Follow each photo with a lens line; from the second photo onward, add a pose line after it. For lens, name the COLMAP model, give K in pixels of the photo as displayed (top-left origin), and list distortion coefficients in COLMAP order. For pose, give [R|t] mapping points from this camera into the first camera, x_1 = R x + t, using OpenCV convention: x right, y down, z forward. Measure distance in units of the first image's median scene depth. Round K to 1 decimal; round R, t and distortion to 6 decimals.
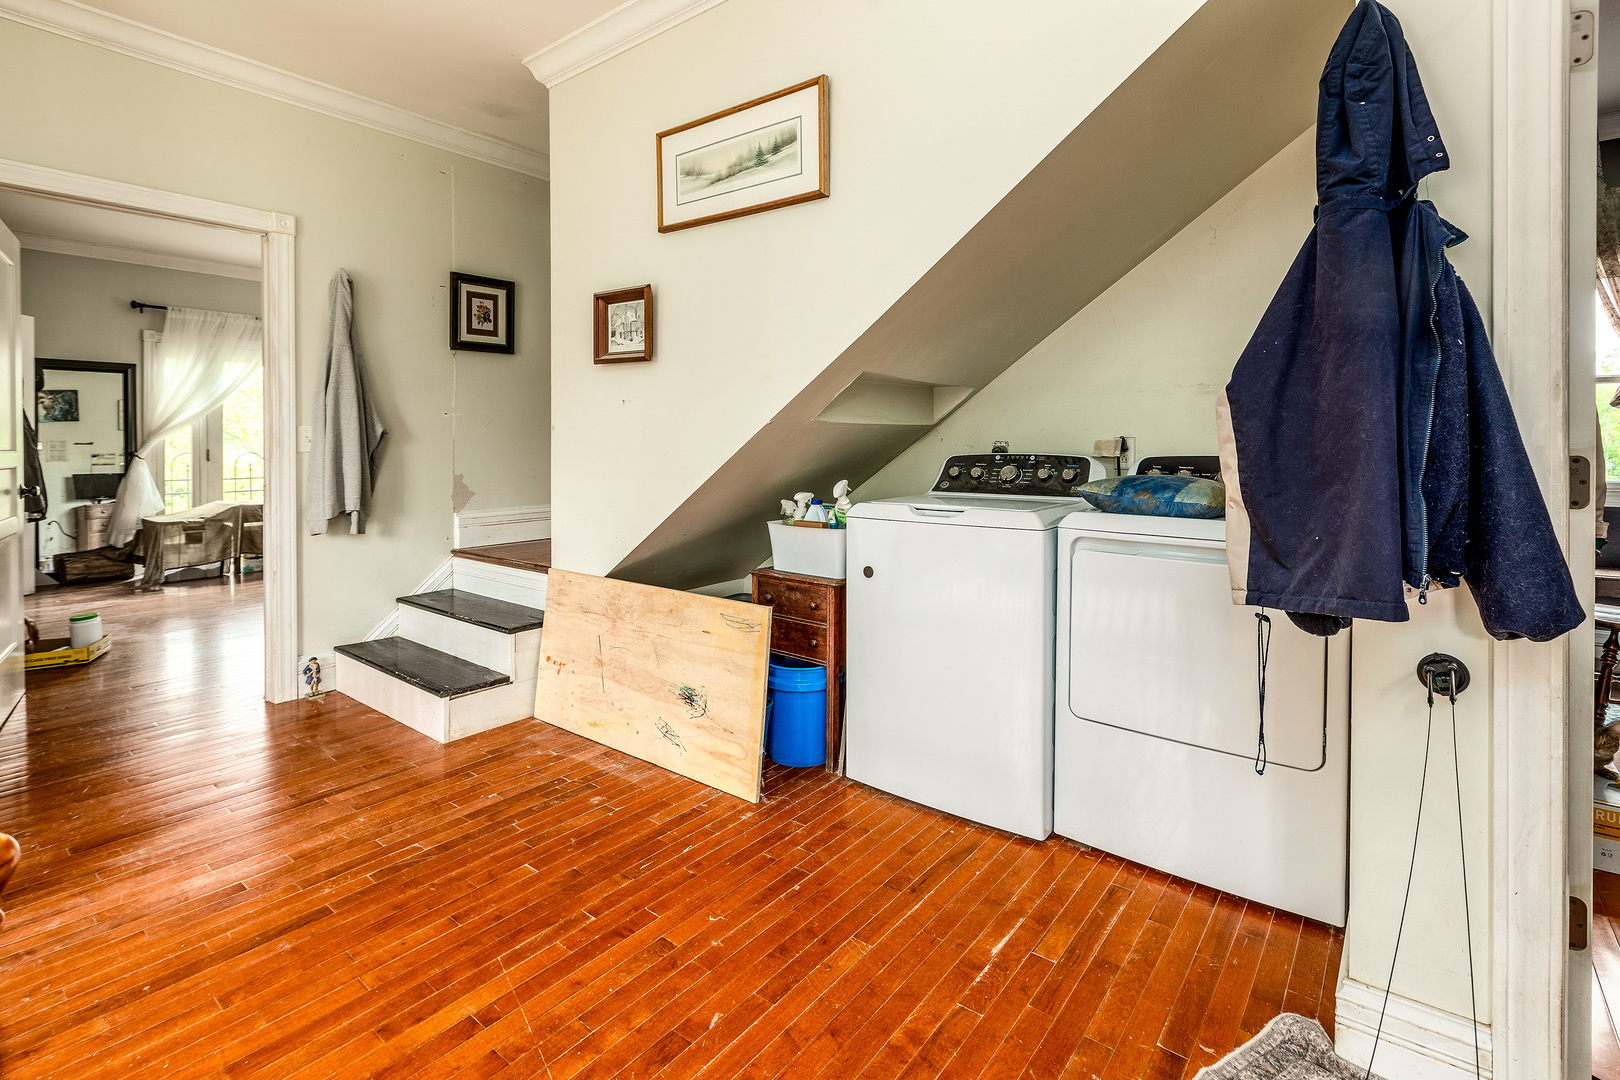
lens RADIAL K [[747.7, 0, 805.8], [0, 747.7, 455.7], [0, 0, 1]] dist [-0.000416, 0.000154]
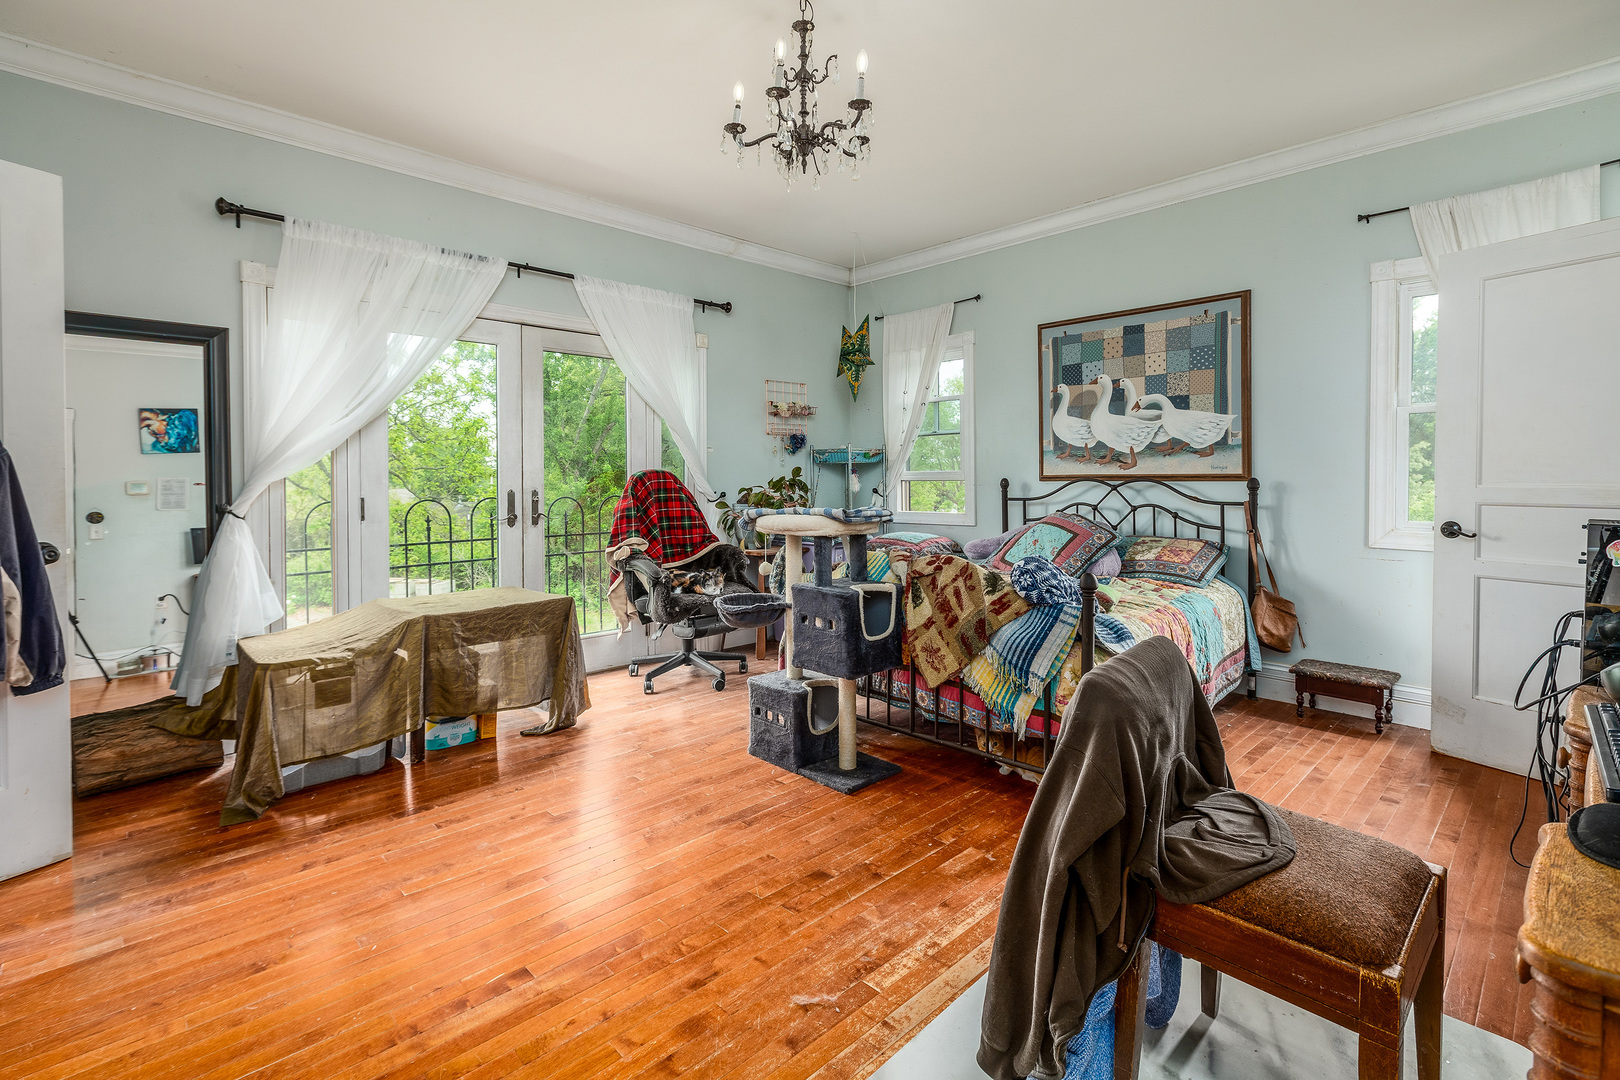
lens RADIAL K [[737.5, 0, 820.6], [0, 737.5, 499.8], [0, 0, 1]] dist [-0.009729, -0.000011]
pose [[0.992055, -0.000633, -0.125802, -0.443677], [0.002327, 0.999909, 0.013325, -0.013255], [0.125782, -0.013512, 0.991966, 0.565663]]
